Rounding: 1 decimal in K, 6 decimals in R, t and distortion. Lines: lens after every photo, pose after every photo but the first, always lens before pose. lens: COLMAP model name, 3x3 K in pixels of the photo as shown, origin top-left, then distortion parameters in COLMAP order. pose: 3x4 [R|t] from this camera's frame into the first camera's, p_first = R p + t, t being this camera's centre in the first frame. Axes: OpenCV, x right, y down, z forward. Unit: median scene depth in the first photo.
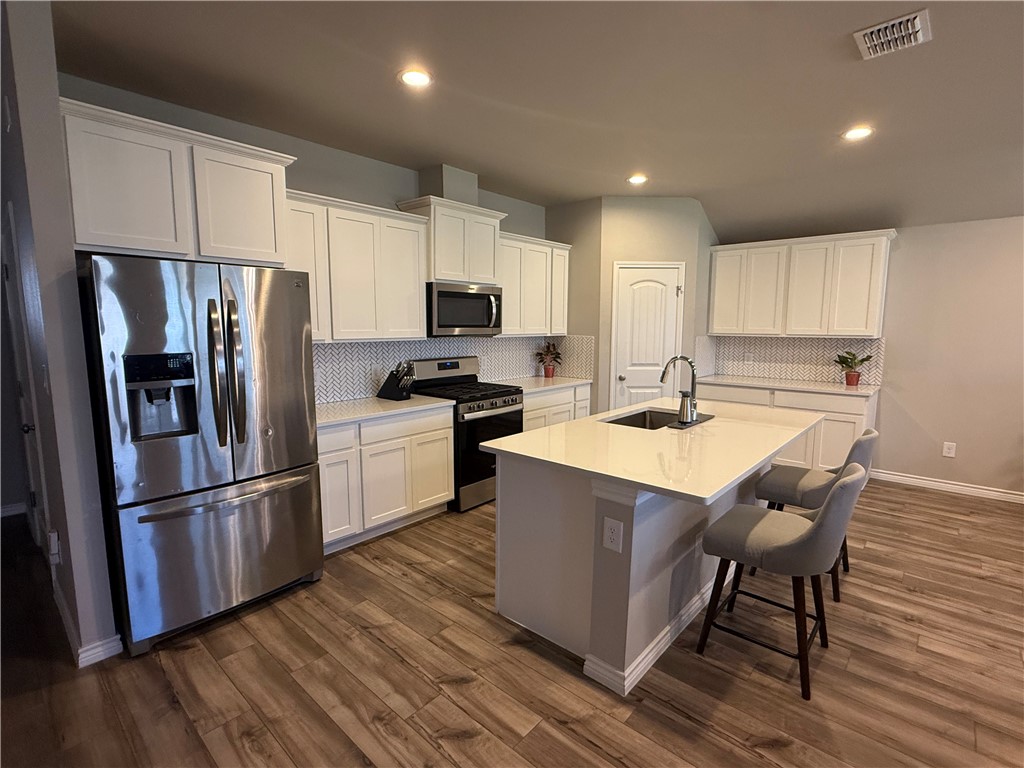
lens RADIAL K [[489.9, 0, 507.8], [0, 489.9, 382.7], [0, 0, 1]] dist [-0.005207, 0.002580]
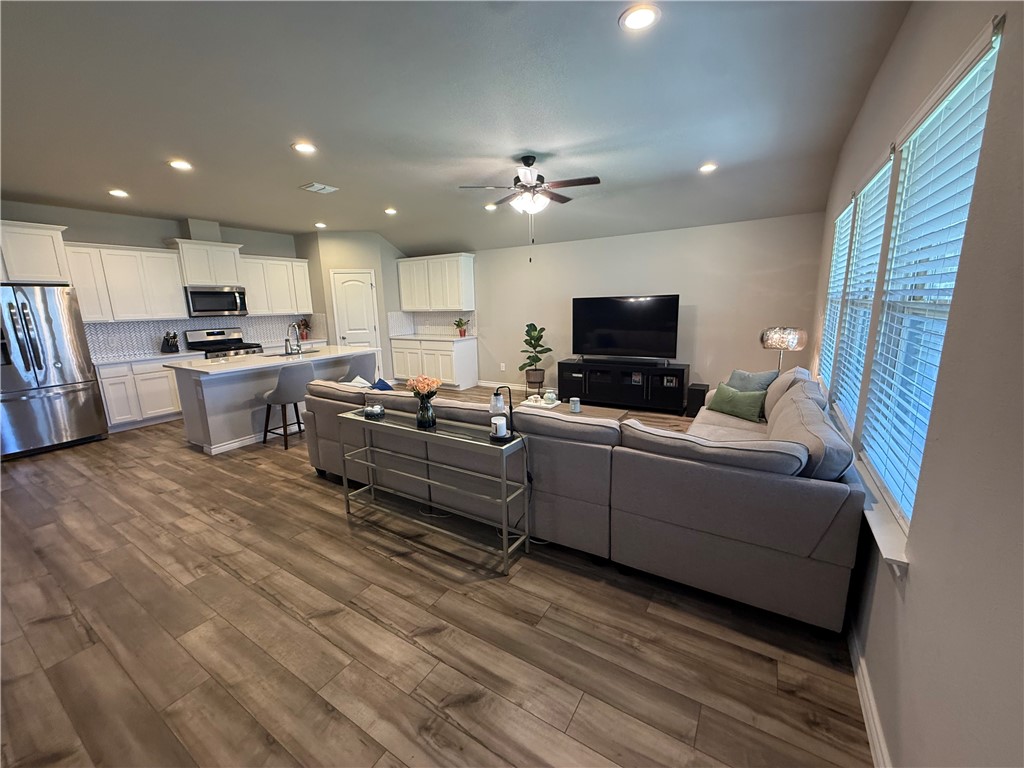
lens RADIAL K [[407.7, 0, 514.5], [0, 407.7, 382.2], [0, 0, 1]] dist [-0.001545, -0.000445]
pose [[0.983892, -0.056084, 0.169736, 0.687900], [0.043190, 0.995960, 0.078732, 0.072248], [-0.173466, -0.070133, 0.982340, -0.642464]]
